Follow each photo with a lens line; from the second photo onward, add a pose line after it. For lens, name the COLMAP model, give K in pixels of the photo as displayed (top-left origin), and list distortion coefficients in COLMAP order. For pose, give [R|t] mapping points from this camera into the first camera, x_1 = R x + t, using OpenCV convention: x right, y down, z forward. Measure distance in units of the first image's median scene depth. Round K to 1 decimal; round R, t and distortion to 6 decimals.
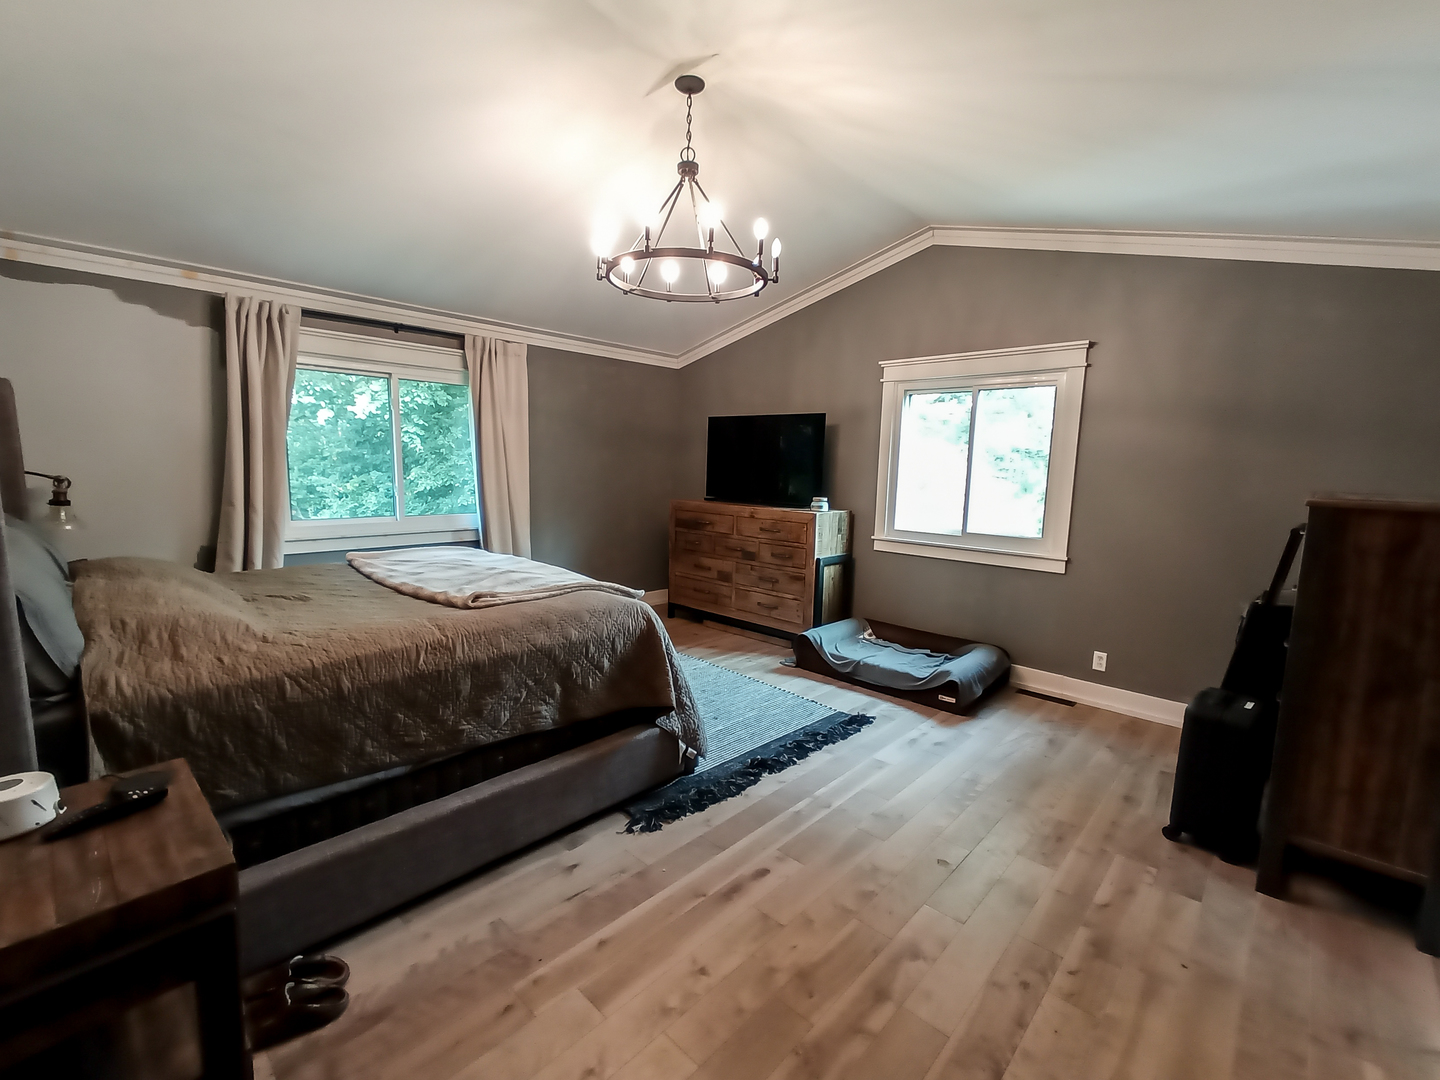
lens RADIAL K [[627.4, 0, 727.3], [0, 627.4, 540.2], [0, 0, 1]] dist [-0.003363, -0.001023]
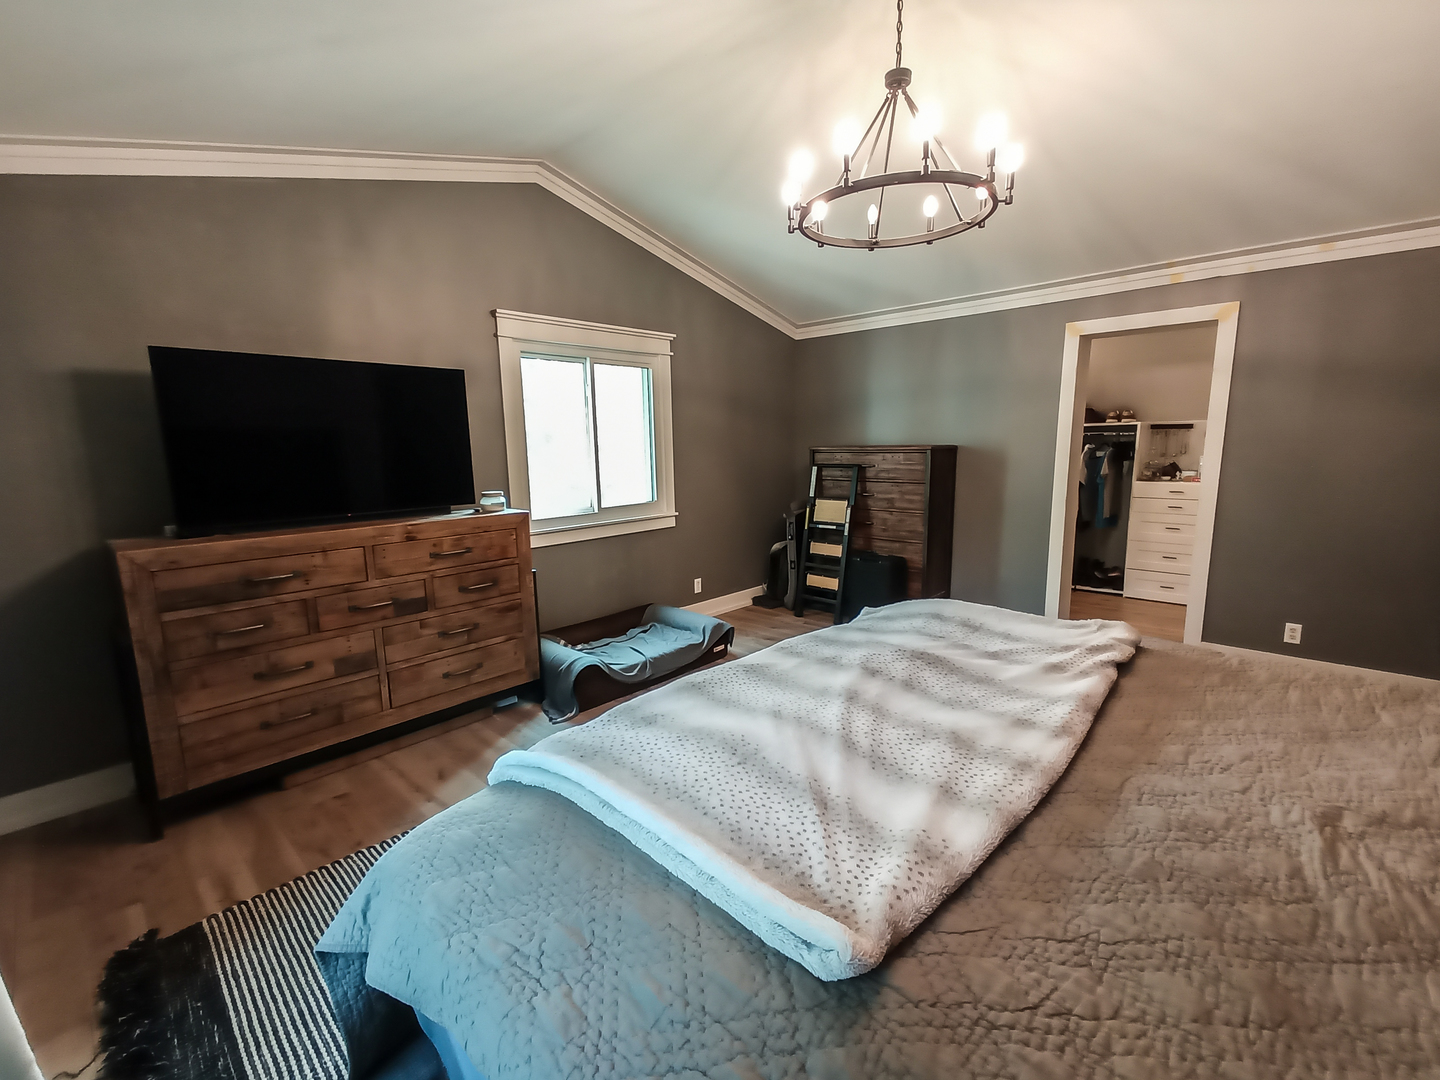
lens RADIAL K [[627.4, 0, 728.2], [0, 627.4, 541.9], [0, 0, 1]] dist [-0.003363, -0.001023]
pose [[-0.007622, -0.183290, 0.983029, -0.547088], [0.139080, 0.973309, 0.182556, -0.102323], [-0.990252, 0.138111, 0.018073, 0.716136]]
